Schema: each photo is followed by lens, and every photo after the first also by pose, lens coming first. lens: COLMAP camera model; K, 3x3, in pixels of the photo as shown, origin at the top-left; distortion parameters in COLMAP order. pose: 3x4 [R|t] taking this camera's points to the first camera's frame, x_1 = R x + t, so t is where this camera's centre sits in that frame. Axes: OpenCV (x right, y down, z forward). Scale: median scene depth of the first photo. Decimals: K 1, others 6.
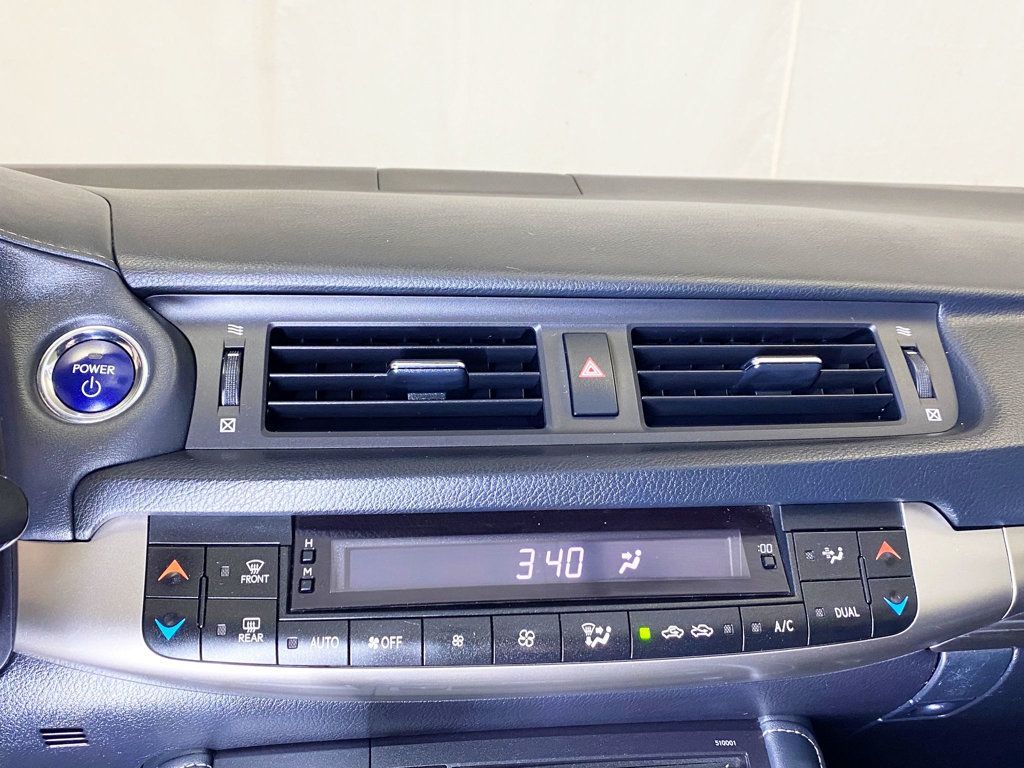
lens RADIAL K [[1024.6, 0, 512.0], [0, 1024.6, 384.0], [0, 0, 1]] dist [0.168702, -0.491400]
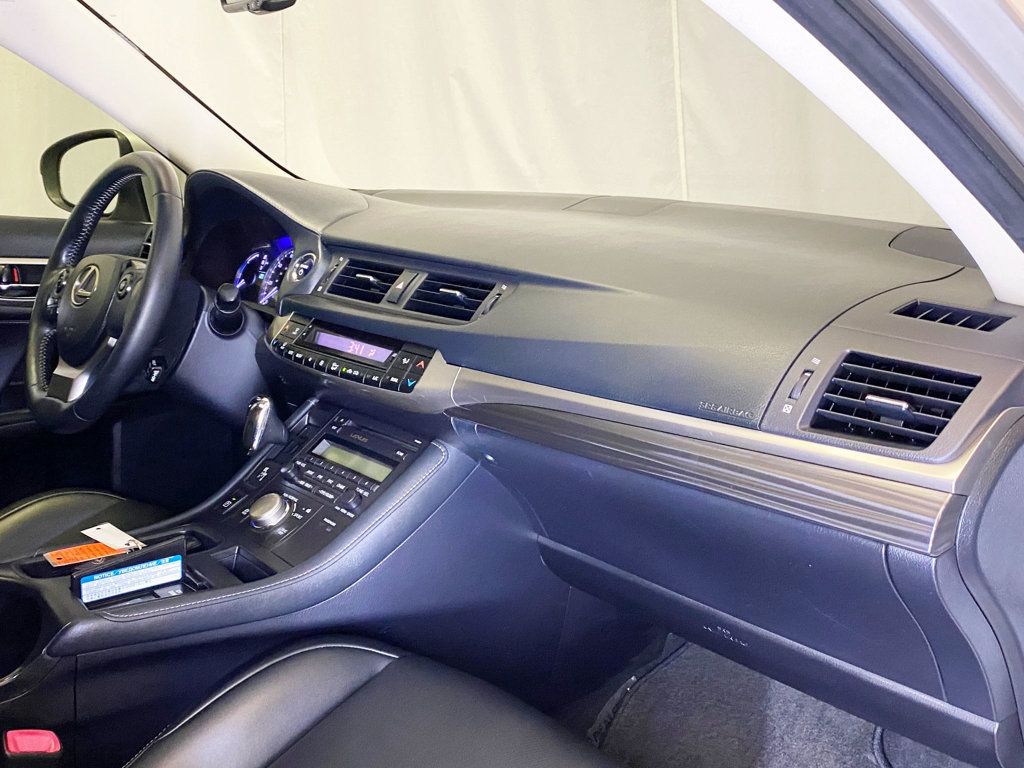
lens RADIAL K [[1024.6, 0, 512.0], [0, 1024.6, 384.0], [0, 0, 1]] dist [0.168702, -0.491400]
pose [[0.565189, 0.177798, -0.805574, 2.412431], [-0.163235, 0.981294, 0.102056, -0.083357], [0.808651, 0.073817, 0.583639, -0.276405]]
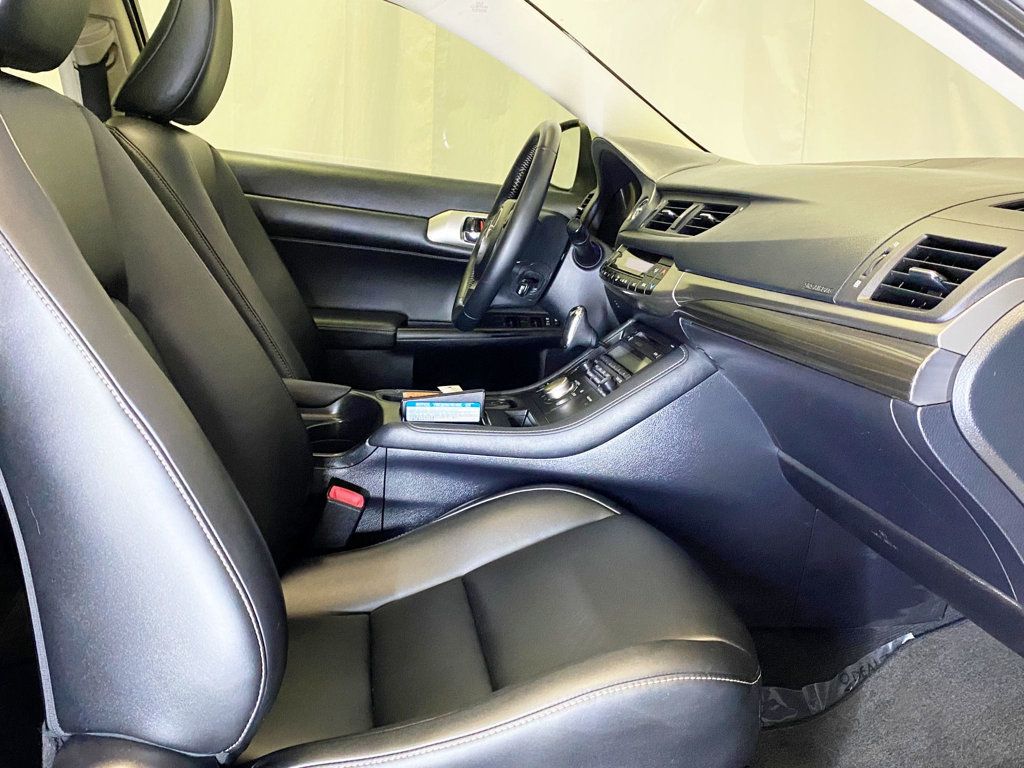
lens RADIAL K [[1024.6, 0, 512.0], [0, 1024.6, 384.0], [0, 0, 1]] dist [0.168702, -0.491400]
pose [[0.009995, 0.176278, -0.984290, 3.248567], [-0.219085, 0.960809, 0.169848, 0.059301], [0.975655, 0.213945, 0.048223, 0.482150]]
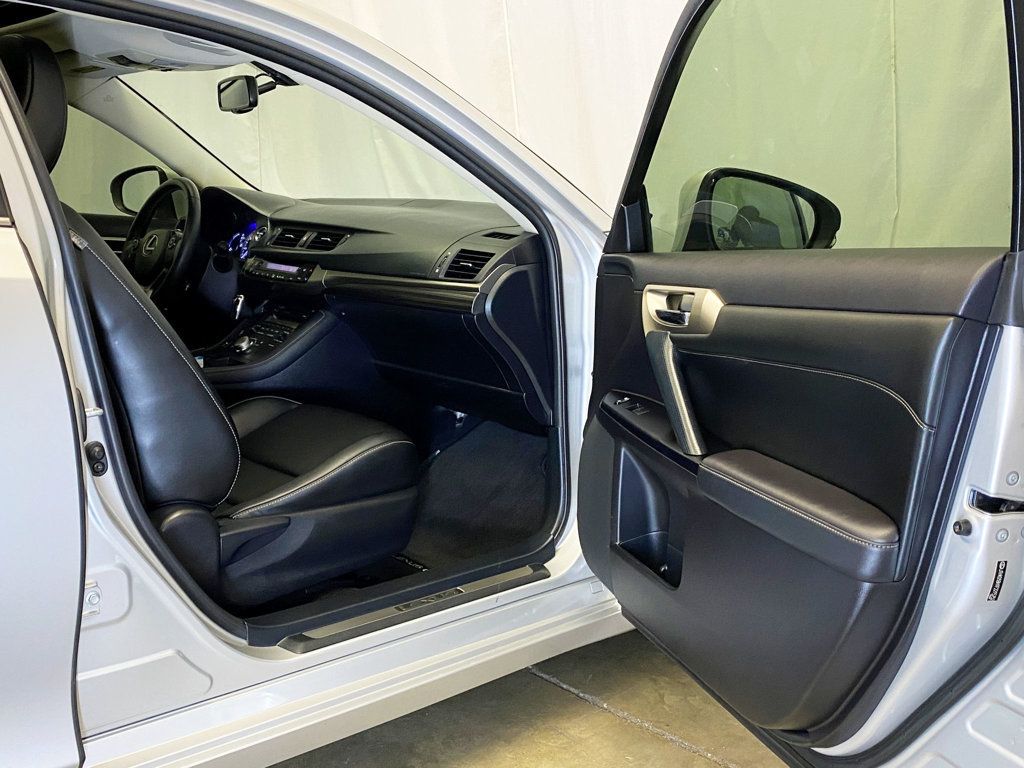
lens RADIAL K [[1024.6, 0, 512.0], [0, 1024.6, 384.0], [0, 0, 1]] dist [0.168702, -0.491400]
pose [[0.572465, 0.147846, -0.806489, 5.418504], [-0.150909, 0.985804, 0.073600, 0.186353], [0.805922, 0.079573, 0.586650, -1.326130]]
